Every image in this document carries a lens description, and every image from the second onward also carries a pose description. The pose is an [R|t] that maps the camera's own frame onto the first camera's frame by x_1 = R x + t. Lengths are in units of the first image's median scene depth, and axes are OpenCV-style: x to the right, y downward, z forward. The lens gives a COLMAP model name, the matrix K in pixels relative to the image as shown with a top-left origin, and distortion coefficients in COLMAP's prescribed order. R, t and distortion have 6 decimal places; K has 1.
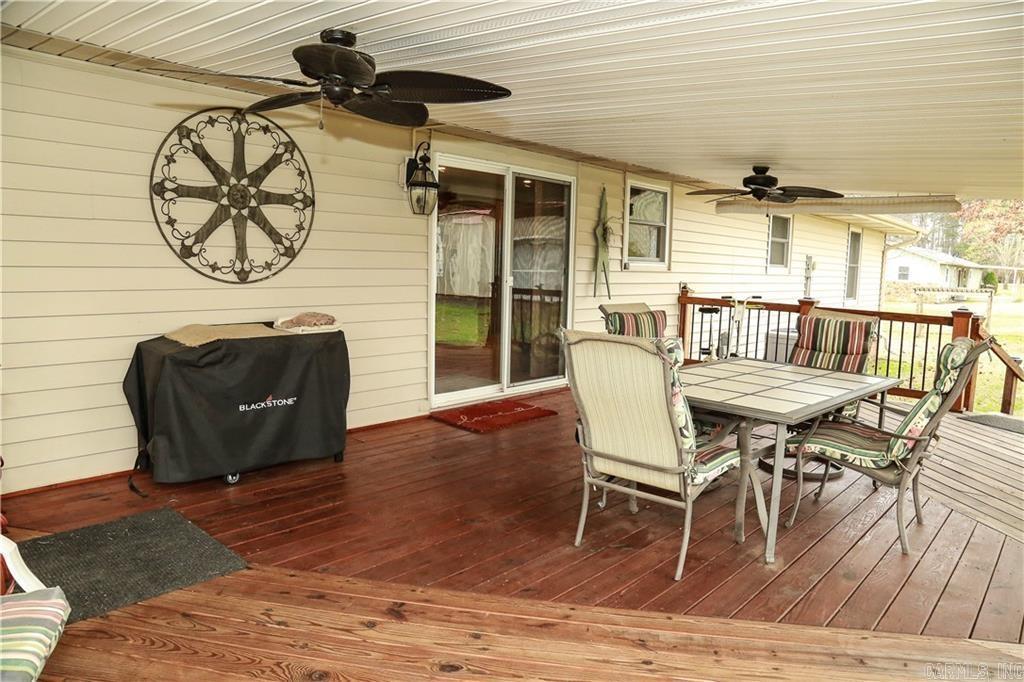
lens RADIAL K [[715.9, 0, 525.7], [0, 715.9, 339.9], [0, 0, 1]] dist [-0.125191, 0.059475]
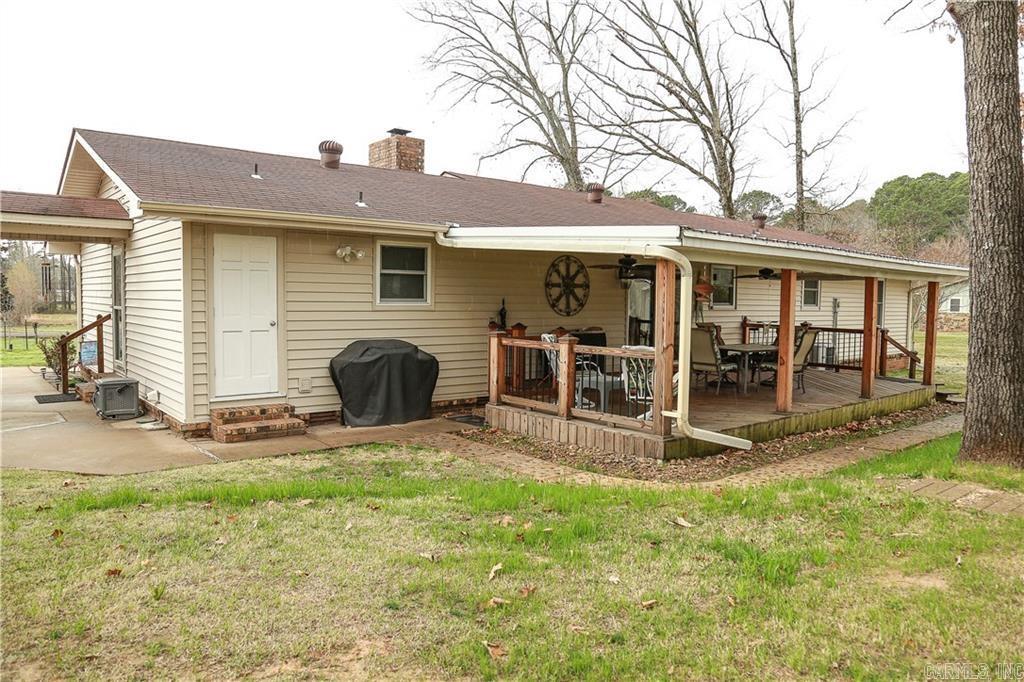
lens RADIAL K [[715.9, 0, 525.7], [0, 715.9, 339.9], [0, 0, 1]] dist [-0.125191, 0.059475]
pose [[0.989043, -0.003420, -0.147590, -0.141200], [-0.004240, 0.998661, -0.051560, 0.156970], [0.147569, 0.051621, 0.987704, -1.787674]]
